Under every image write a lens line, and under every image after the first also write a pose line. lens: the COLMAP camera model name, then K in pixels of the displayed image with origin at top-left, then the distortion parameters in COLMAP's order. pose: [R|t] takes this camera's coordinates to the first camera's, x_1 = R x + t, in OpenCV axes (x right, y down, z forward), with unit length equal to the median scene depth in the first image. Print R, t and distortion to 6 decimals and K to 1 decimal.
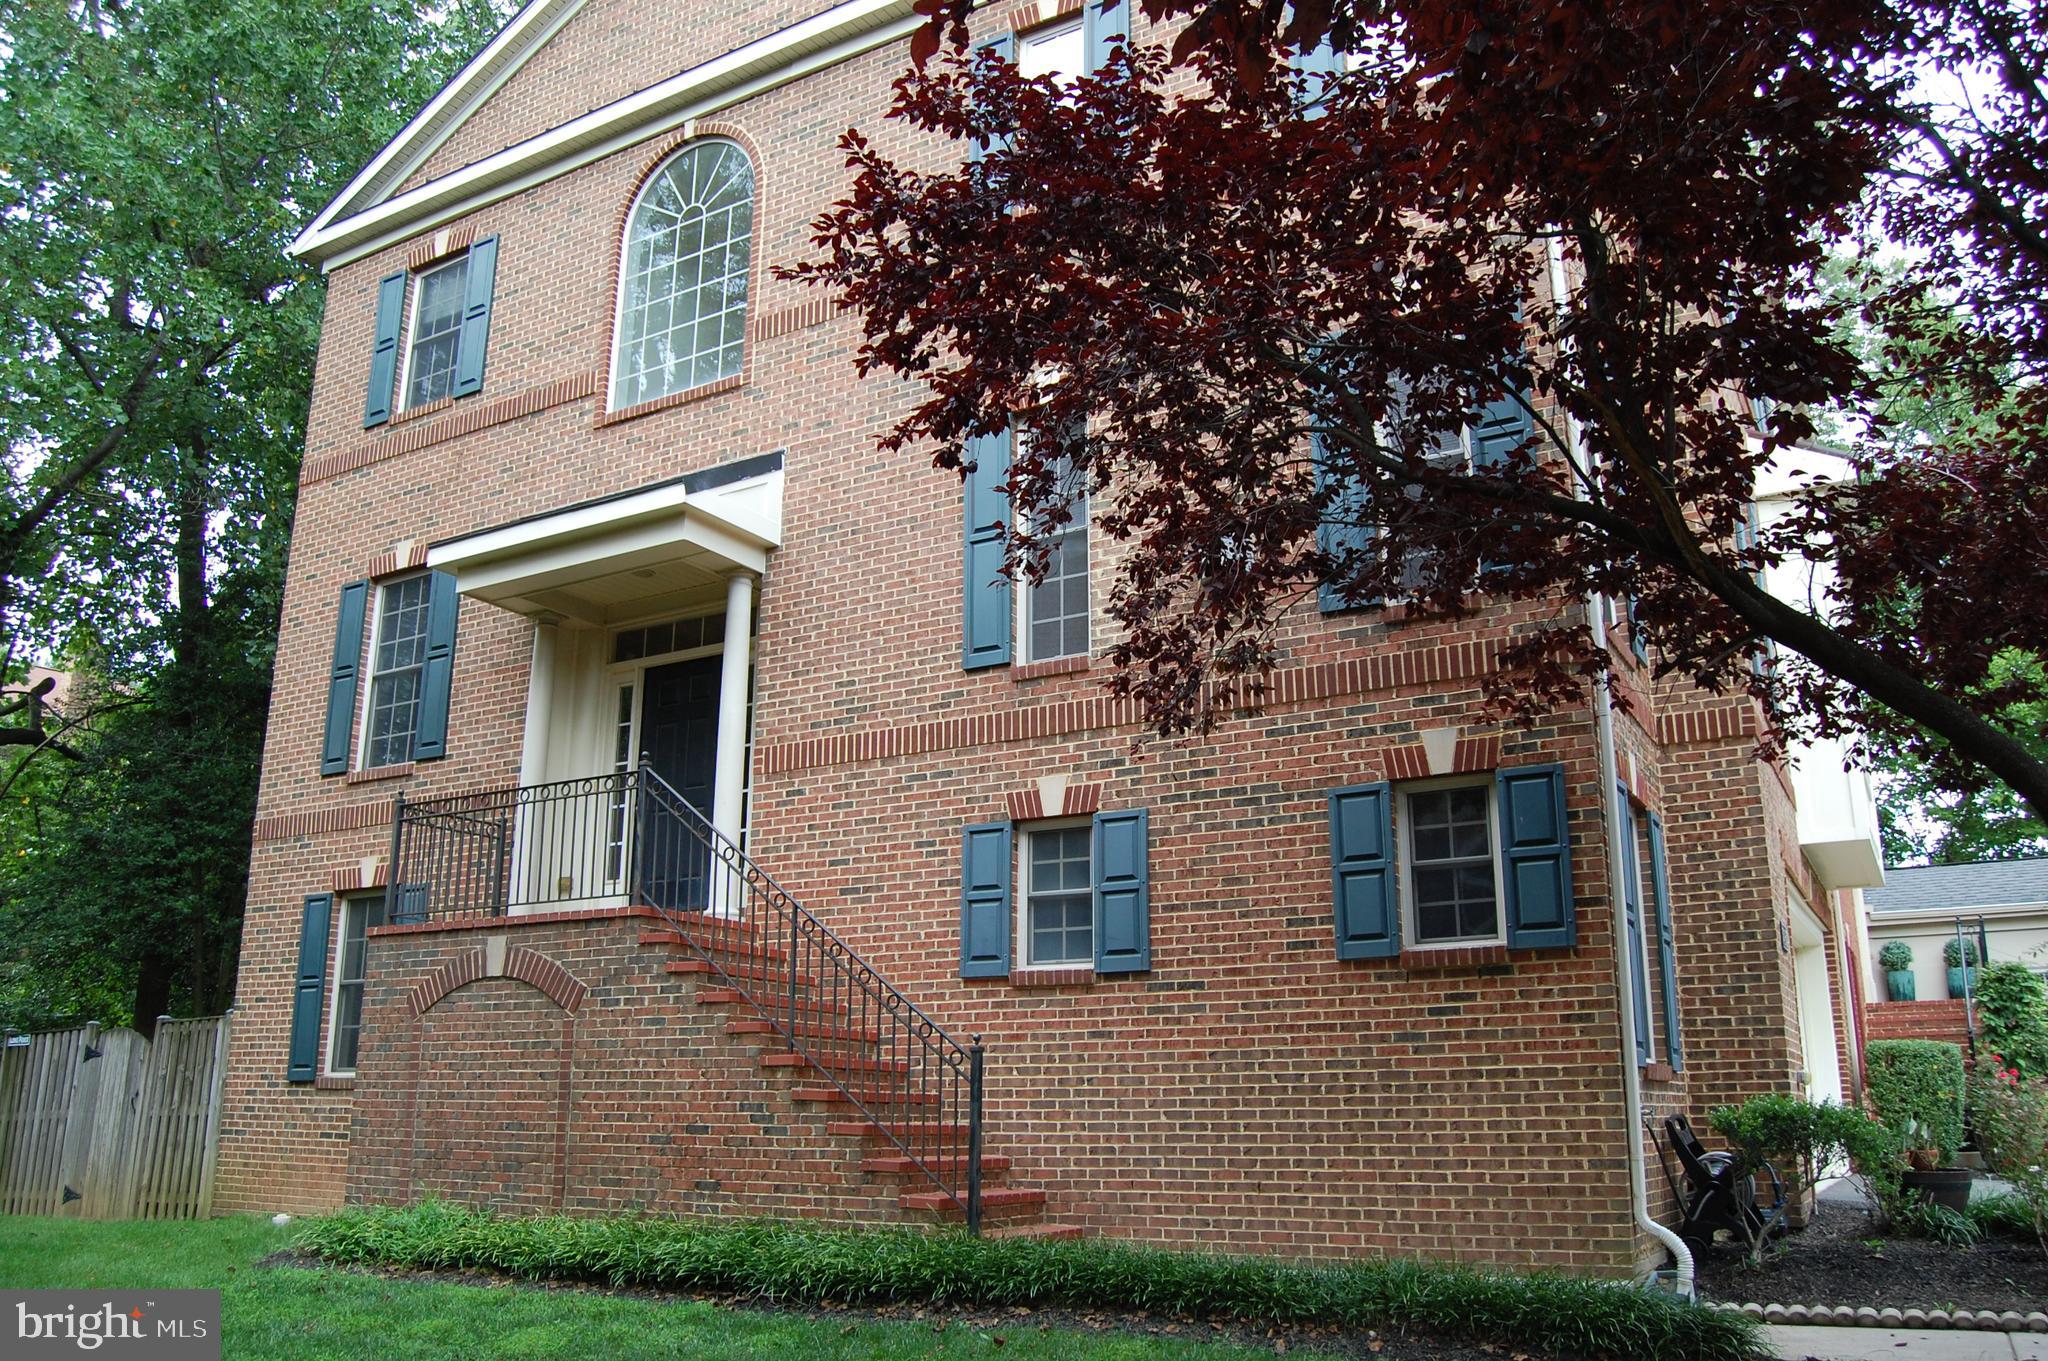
lens RADIAL K [[1593.2, 0, 1024.0], [0, 1593.2, 680.5], [0, 0, 1]] dist [-0.090937, 0.015784]
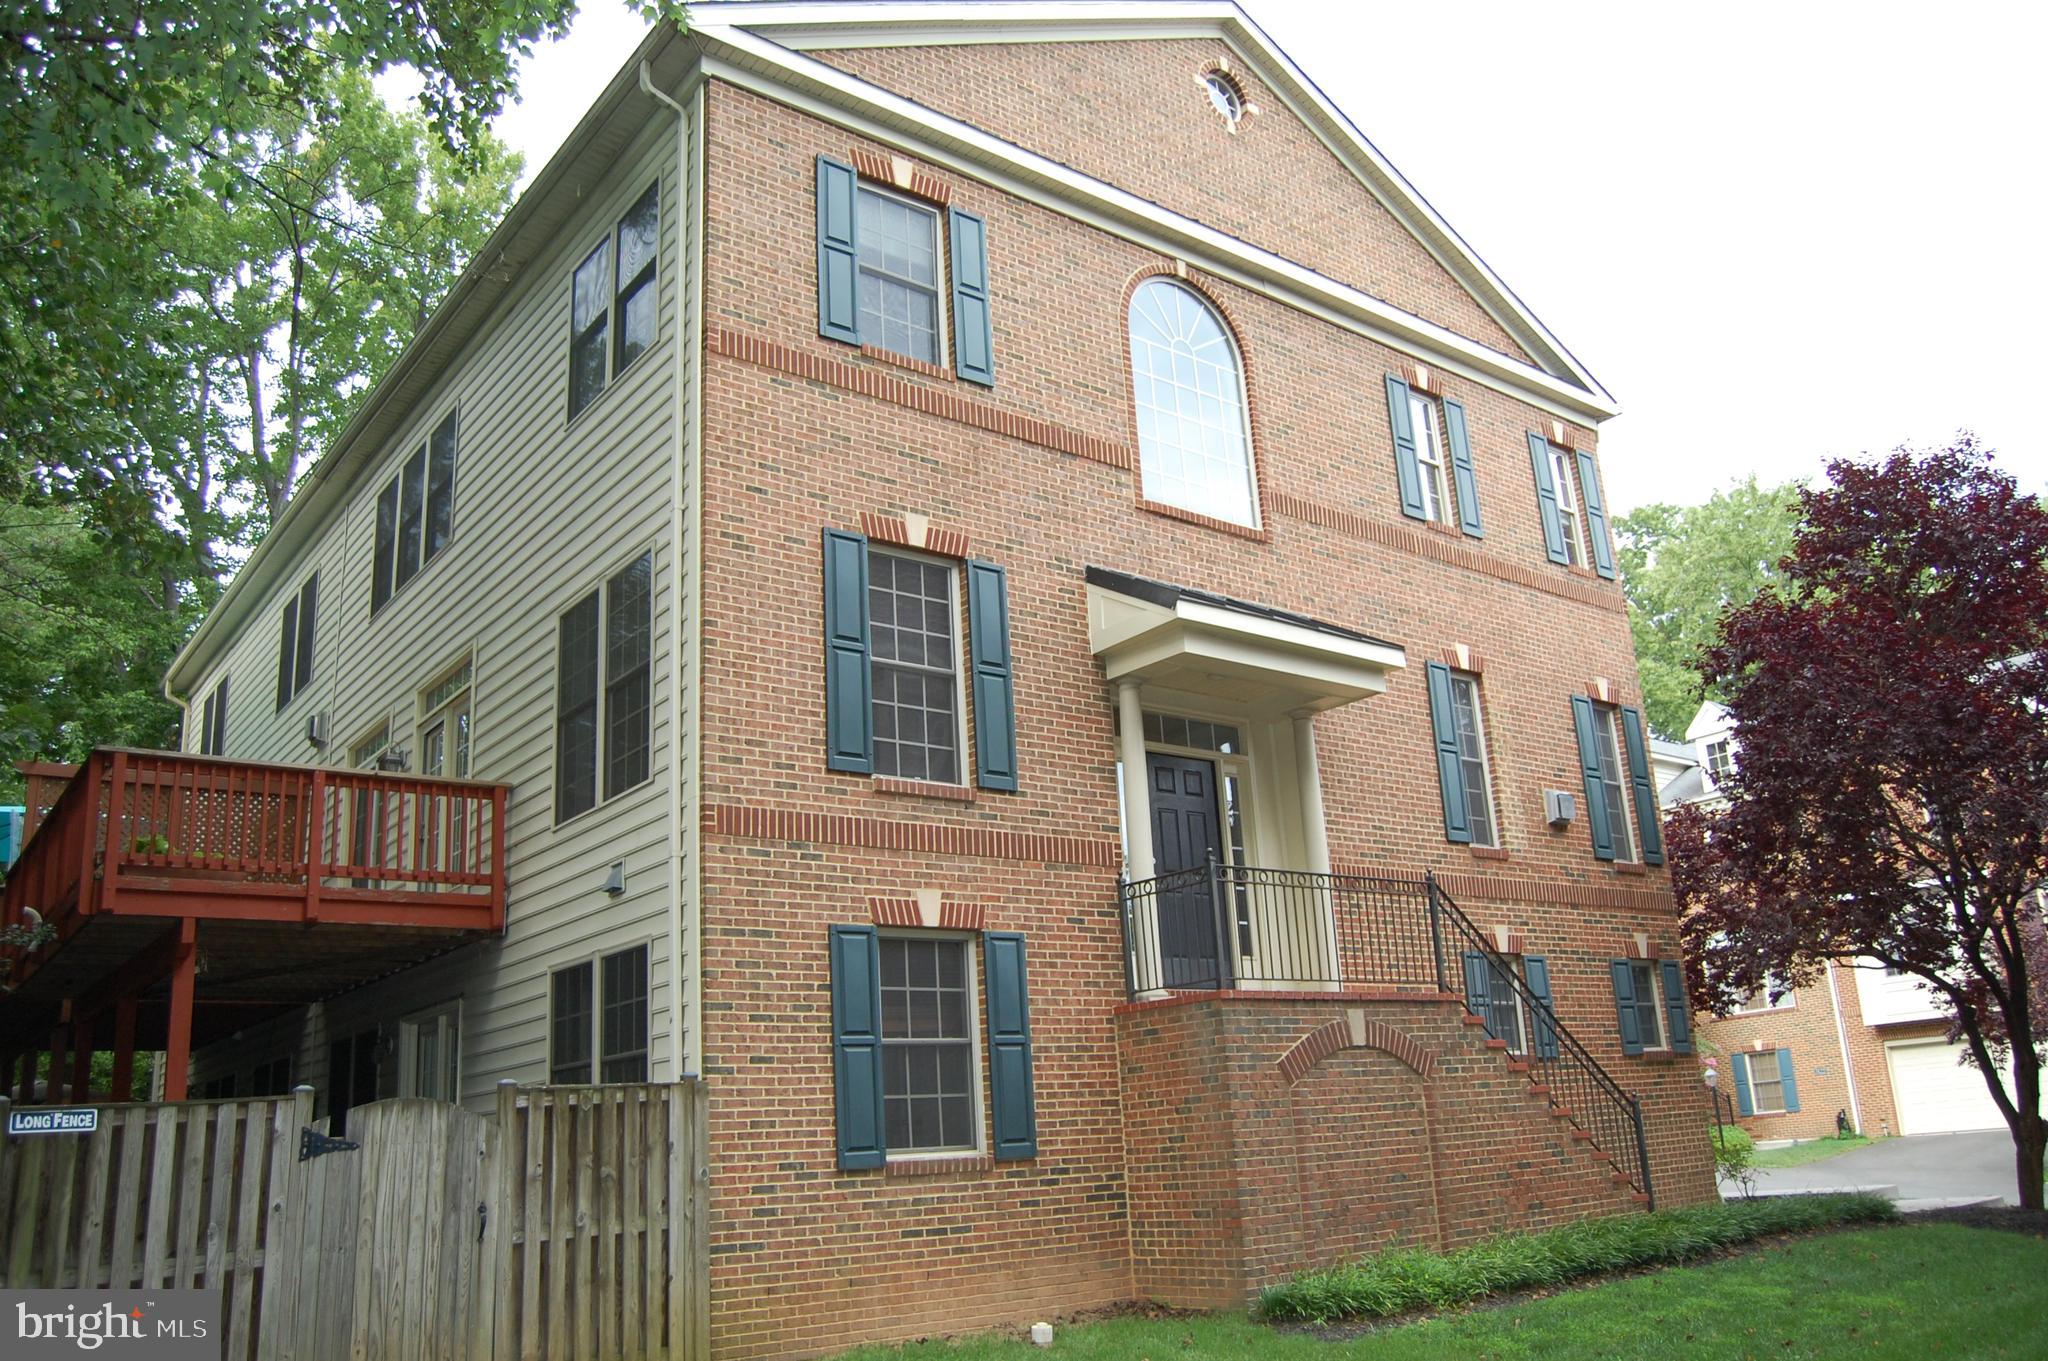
lens RADIAL K [[1593.2, 0, 1024.0], [0, 1593.2, 680.5], [0, 0, 1]] dist [-0.090937, 0.015784]
pose [[0.371212, 0.248619, 0.894646, -1.478675], [-0.192057, 0.963211, -0.187984, 0.194241], [-0.908469, -0.102041, 0.405304, 0.786972]]
